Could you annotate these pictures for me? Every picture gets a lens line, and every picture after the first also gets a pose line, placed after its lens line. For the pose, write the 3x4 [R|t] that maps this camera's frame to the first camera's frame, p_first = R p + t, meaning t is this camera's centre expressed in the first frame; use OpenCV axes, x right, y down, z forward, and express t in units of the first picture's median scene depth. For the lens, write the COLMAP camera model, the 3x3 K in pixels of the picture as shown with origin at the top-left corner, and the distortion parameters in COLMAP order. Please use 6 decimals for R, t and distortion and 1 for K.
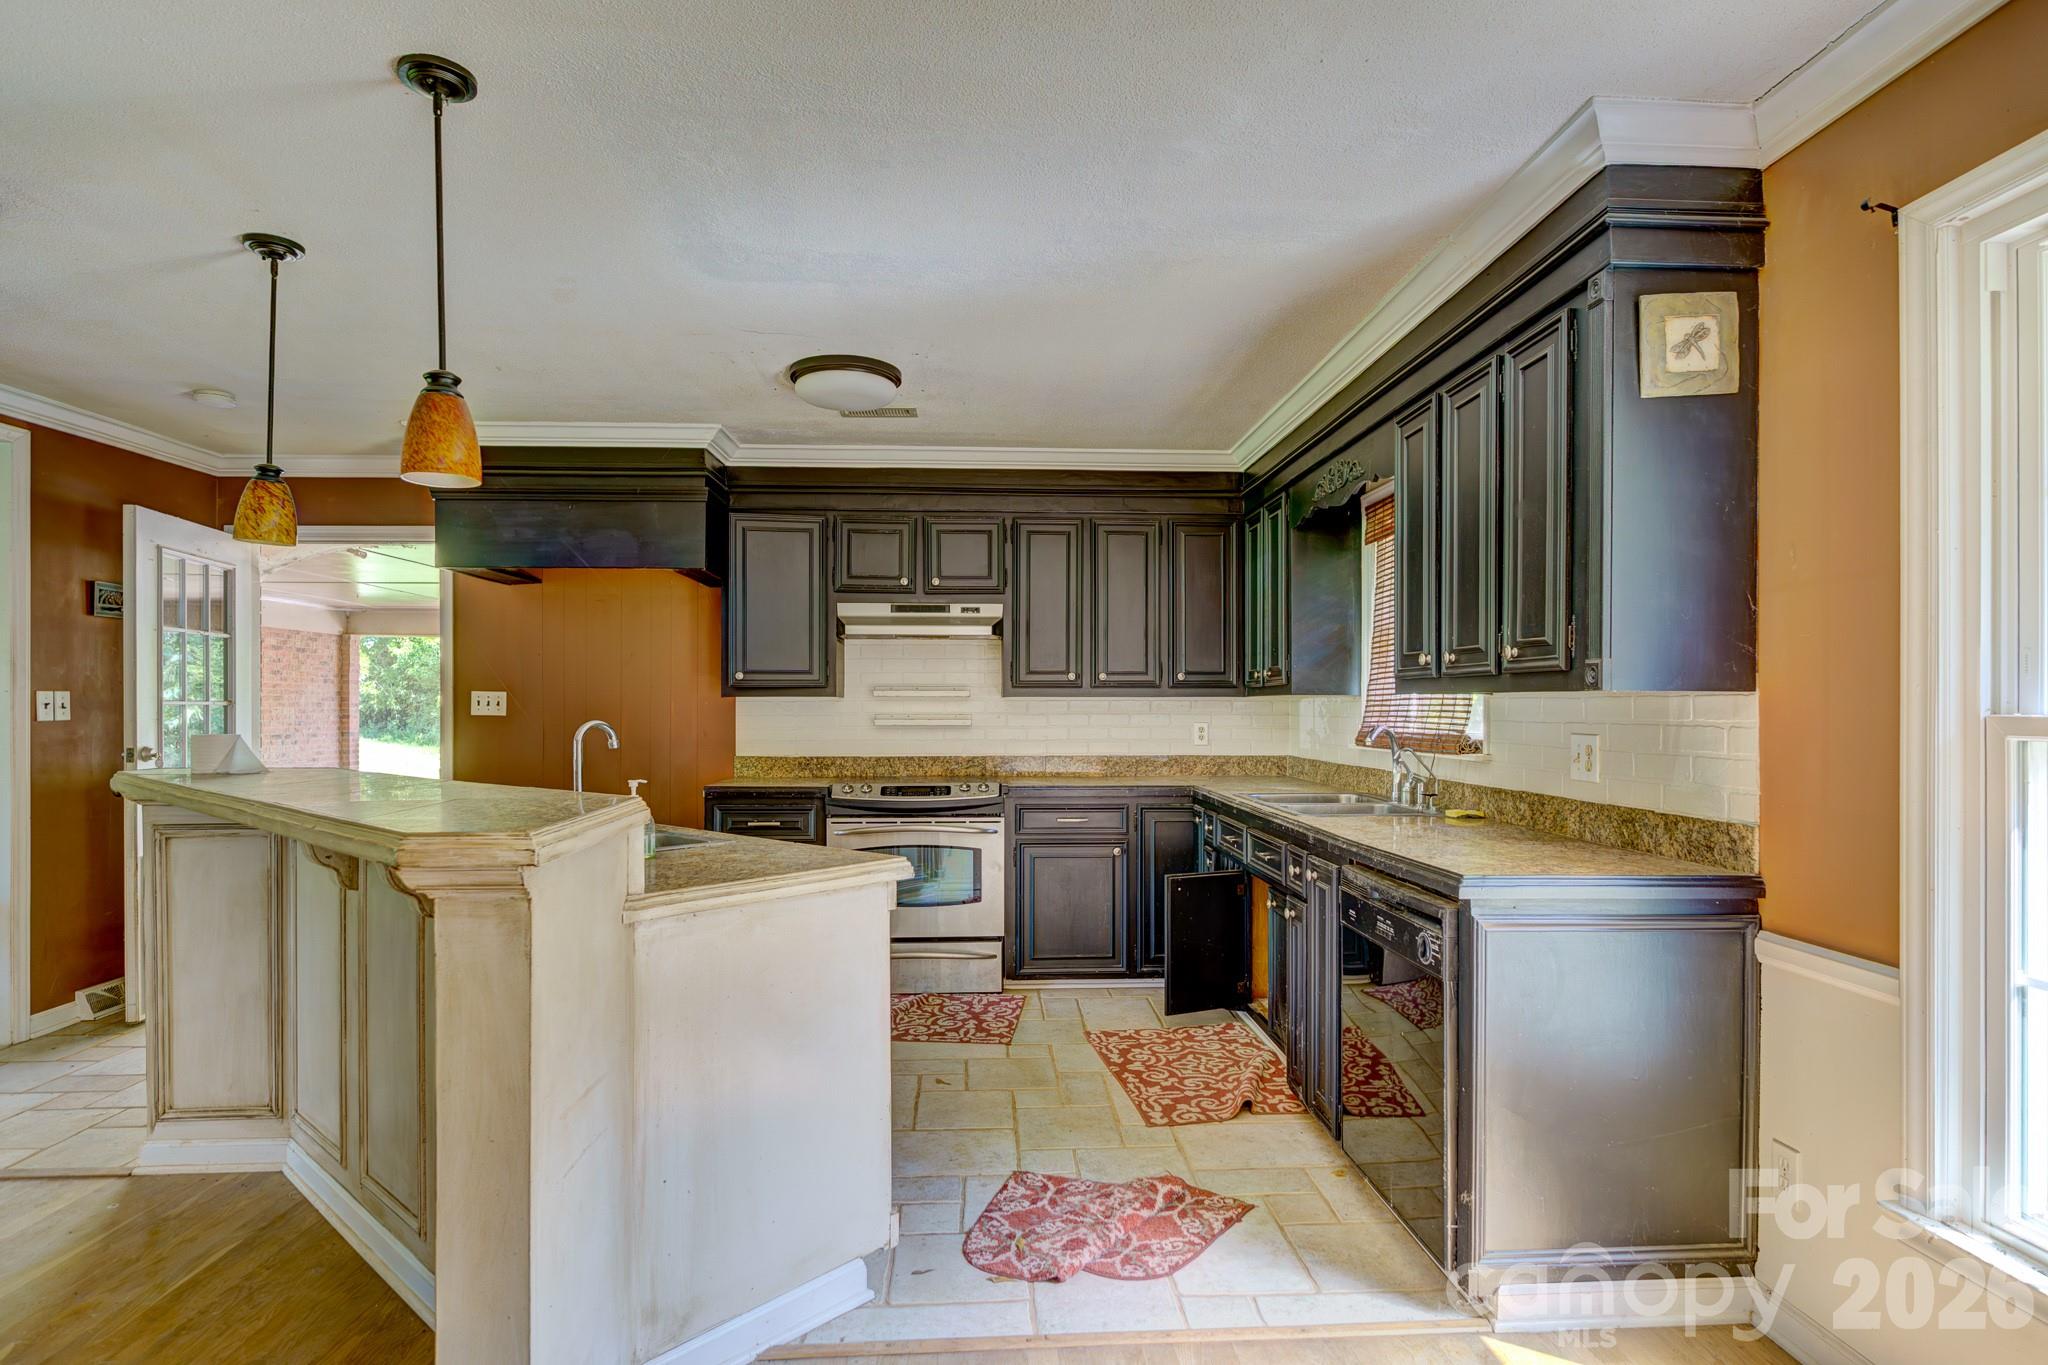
lens RADIAL K [[1051.9, 0, 1033.6], [0, 1051.9, 708.6], [0, 0, 1]] dist [-0.010903, 0.002971]
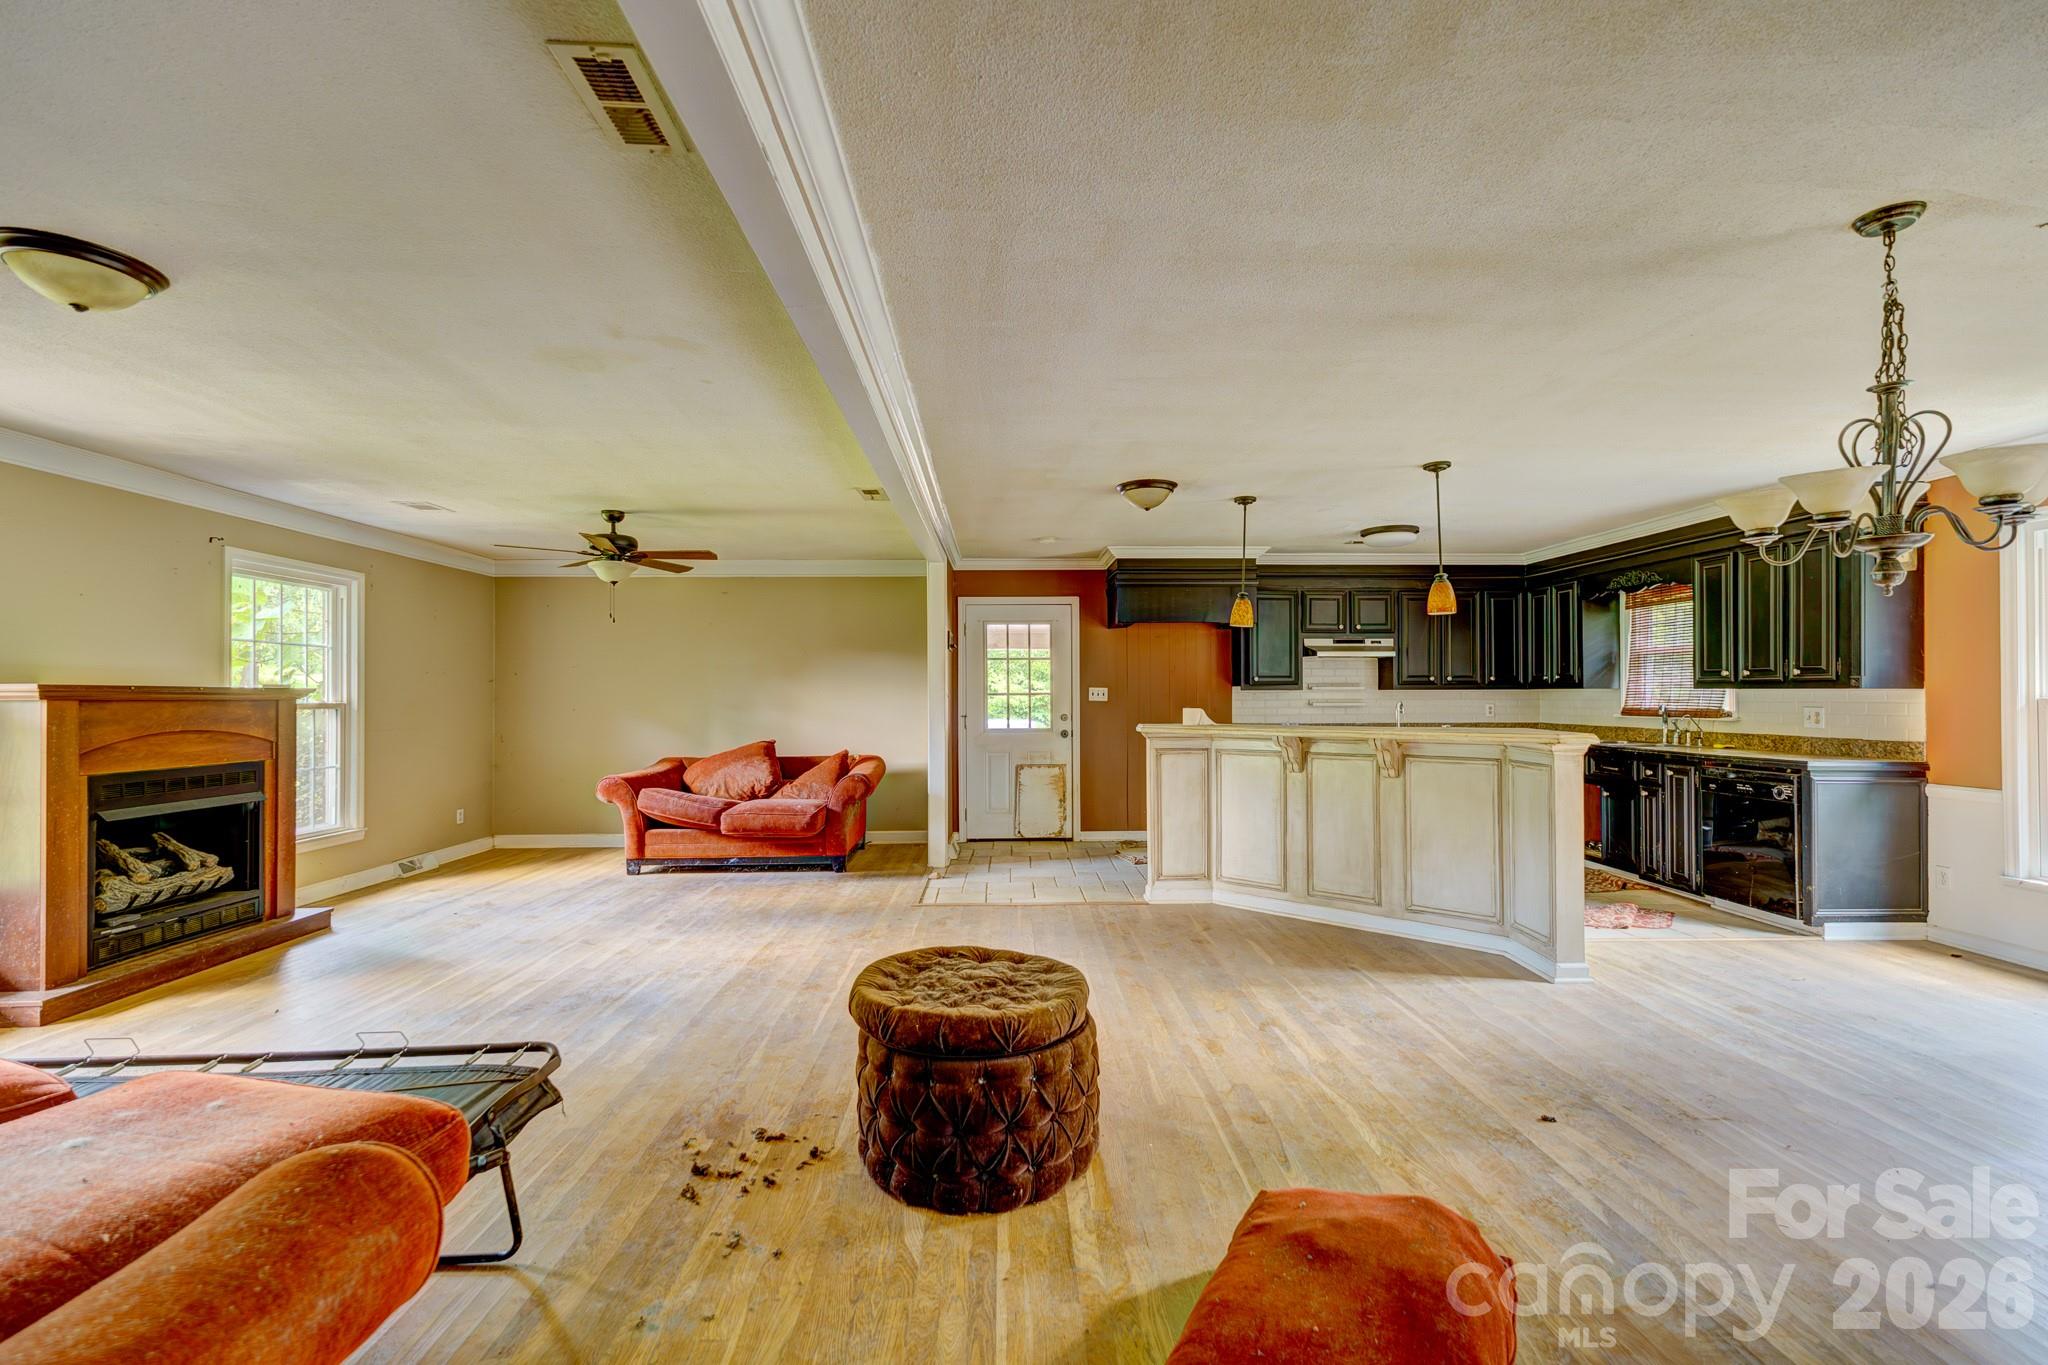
lens RADIAL K [[858.5, 0, 1031.5], [0, 858.5, 692.5], [0, 0, 1]] dist [0.004883, -0.000276]
pose [[0.999702, -0.001956, -0.024343, -0.688384], [0.001817, 0.999982, -0.005729, 0.000204], [0.024354, 0.005683, 0.999687, -0.553431]]
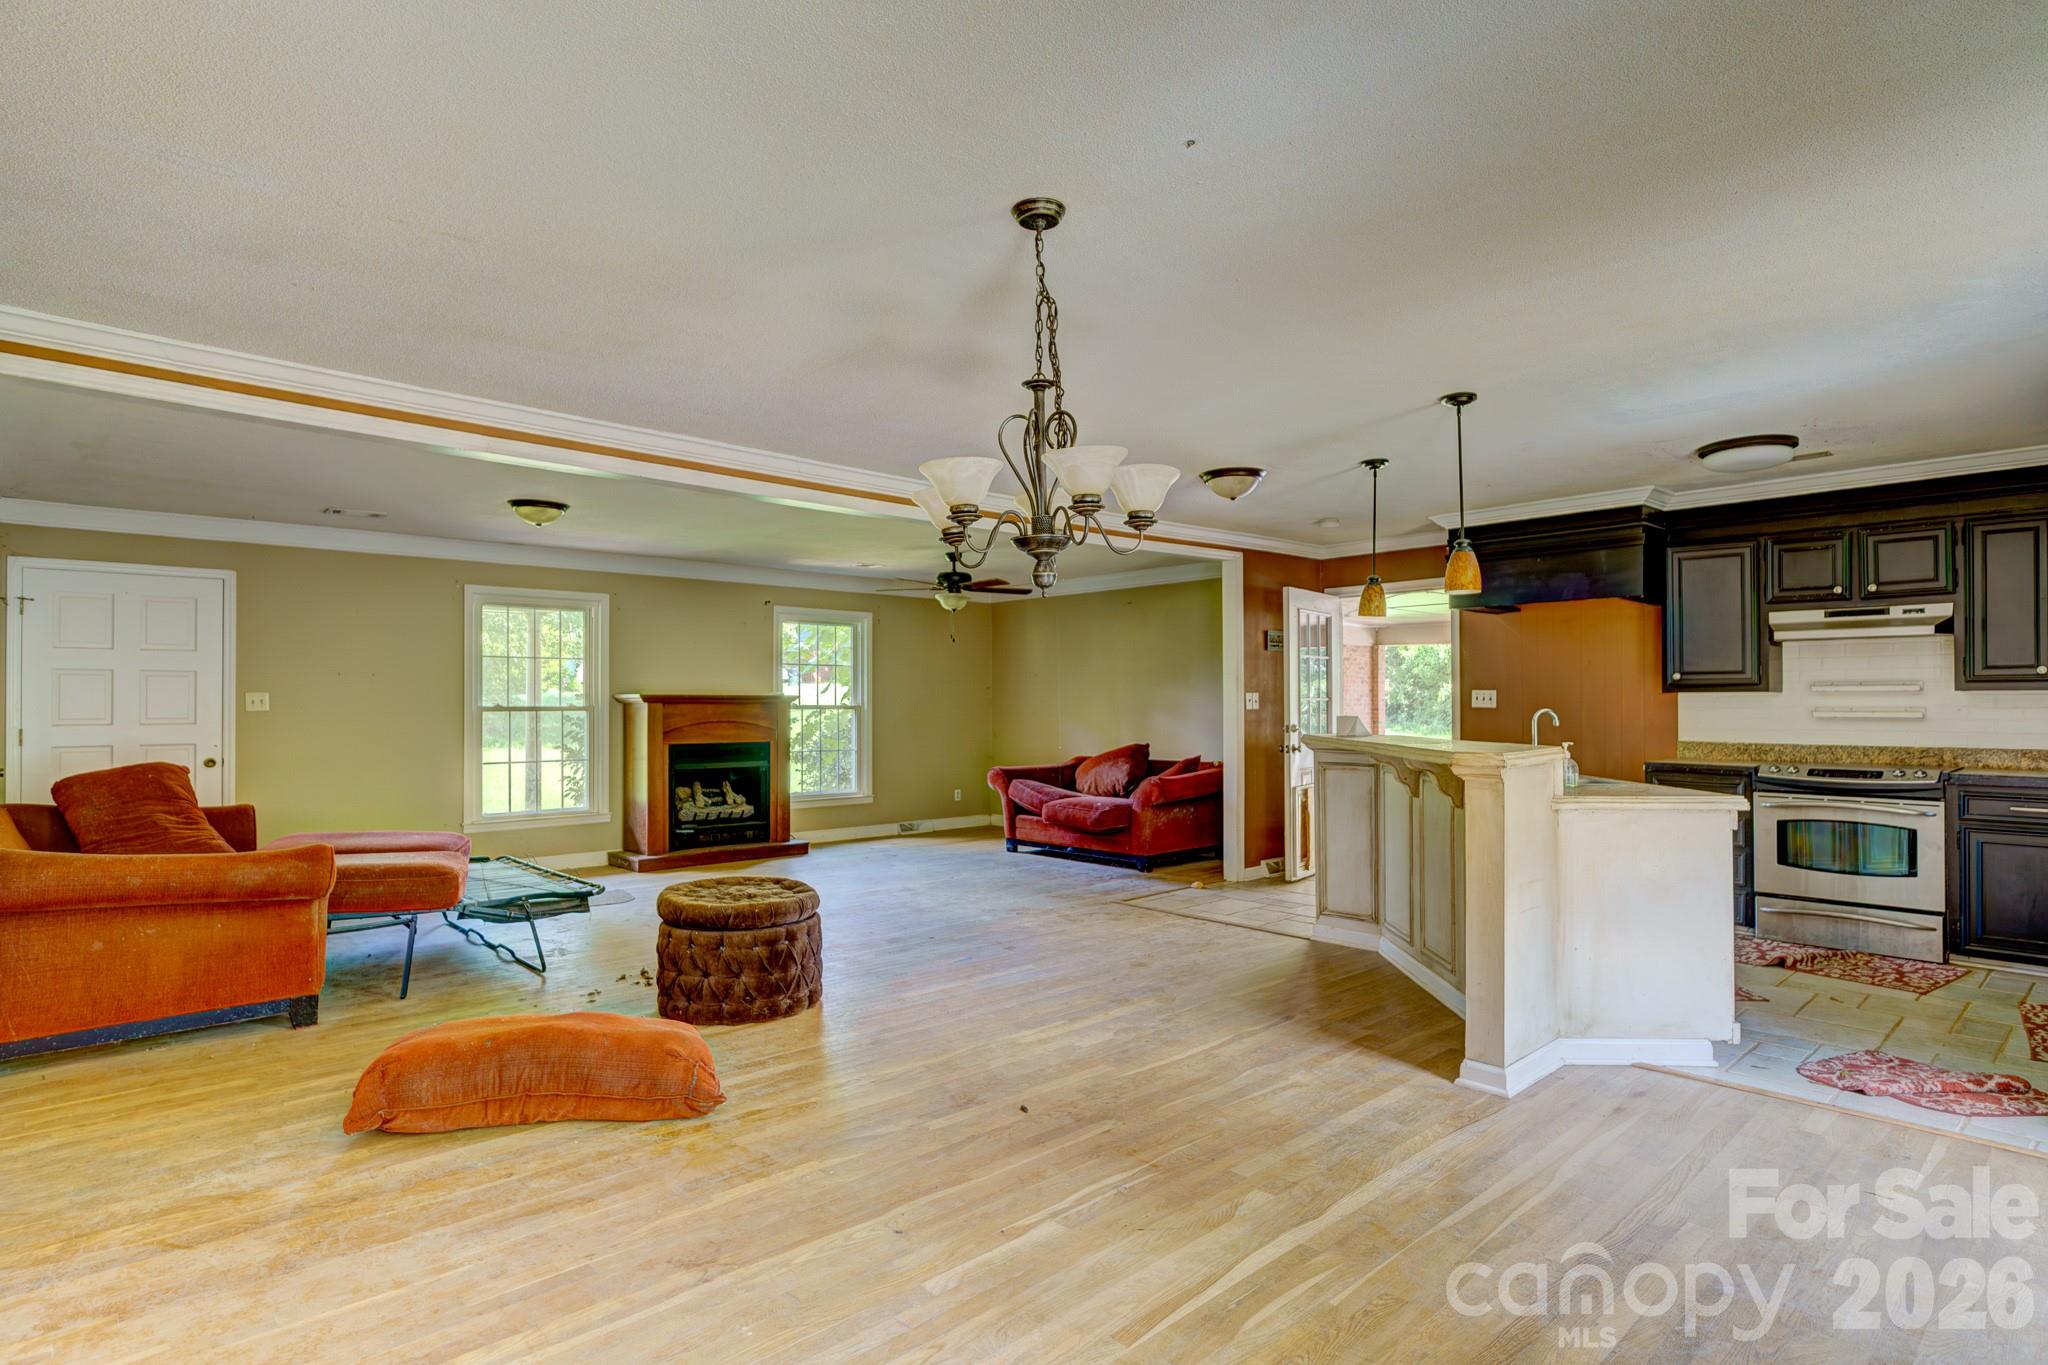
lens RADIAL K [[1051.9, 0, 1030.4], [0, 1051.9, 683.8], [0, 0, 1]] dist [-0.010903, 0.002971]
pose [[0.632674, -0.014022, -0.774291, 0.218810], [-0.000327, 0.999831, -0.018374, 0.001431], [0.774418, 0.011878, 0.632563, -0.426580]]
